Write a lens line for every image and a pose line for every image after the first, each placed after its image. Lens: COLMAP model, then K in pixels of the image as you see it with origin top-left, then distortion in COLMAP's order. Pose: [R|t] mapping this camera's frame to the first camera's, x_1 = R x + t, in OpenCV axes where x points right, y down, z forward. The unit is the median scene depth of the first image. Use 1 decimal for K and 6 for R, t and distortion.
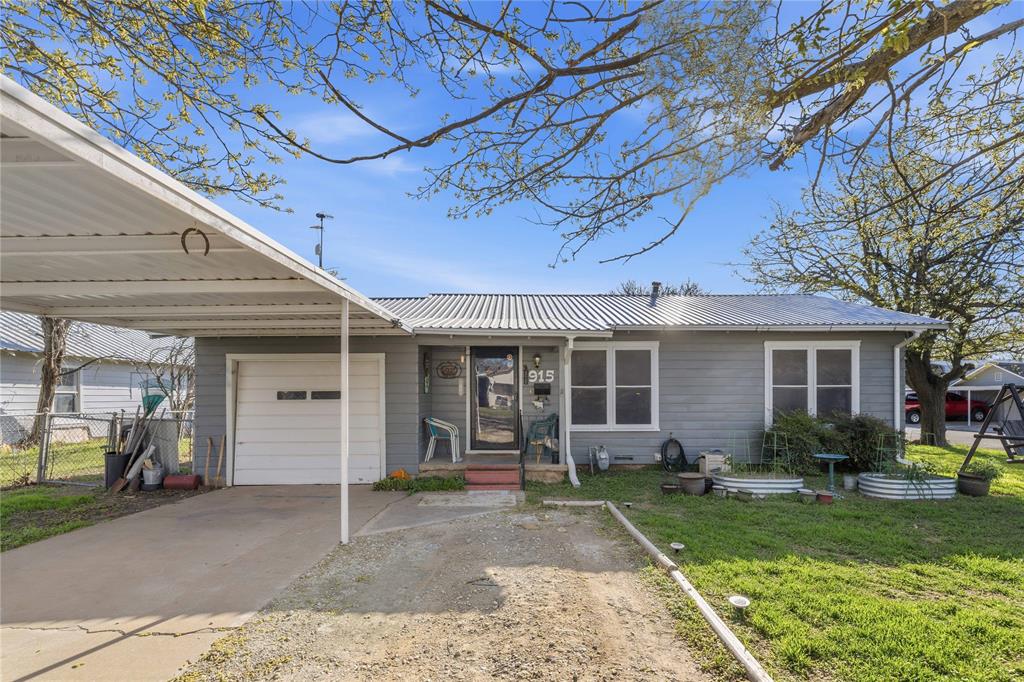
lens RADIAL K [[462.2, 0, 517.1], [0, 462.2, 388.2], [0, 0, 1]] dist [-0.000357, 0.000213]
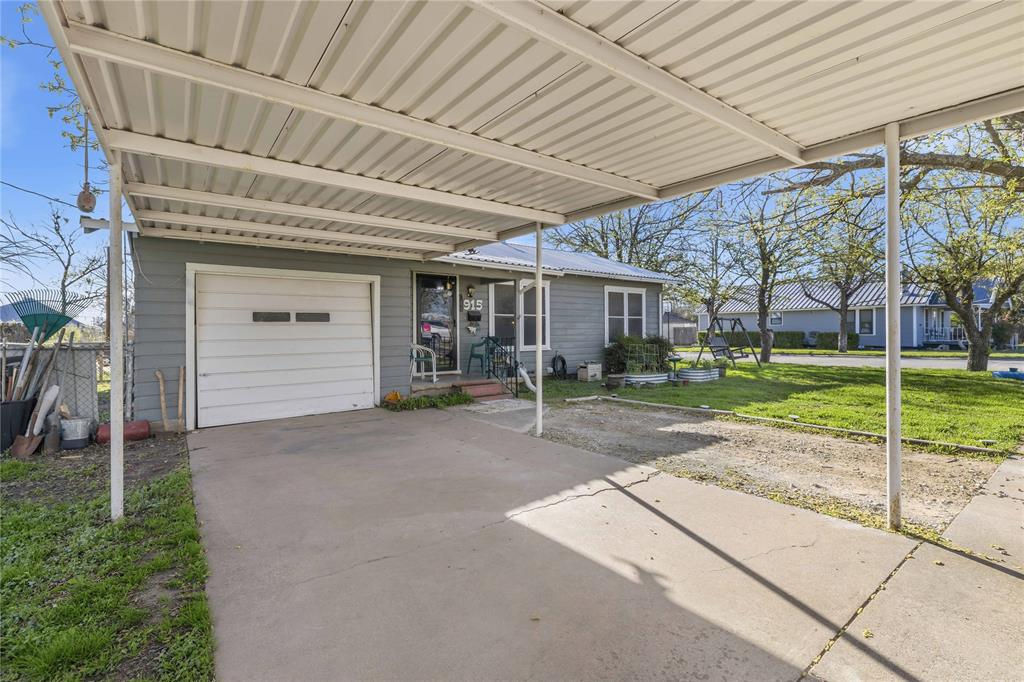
lens RADIAL K [[449.7, 0, 496.8], [0, 449.7, 332.2], [0, 0, 1]] dist [-0.001341, -0.000146]
pose [[0.813395, -0.004507, 0.581694, -0.562148], [-0.002347, 0.999936, 0.011030, 0.029883], [-0.581707, -0.010337, 0.813333, 0.062671]]
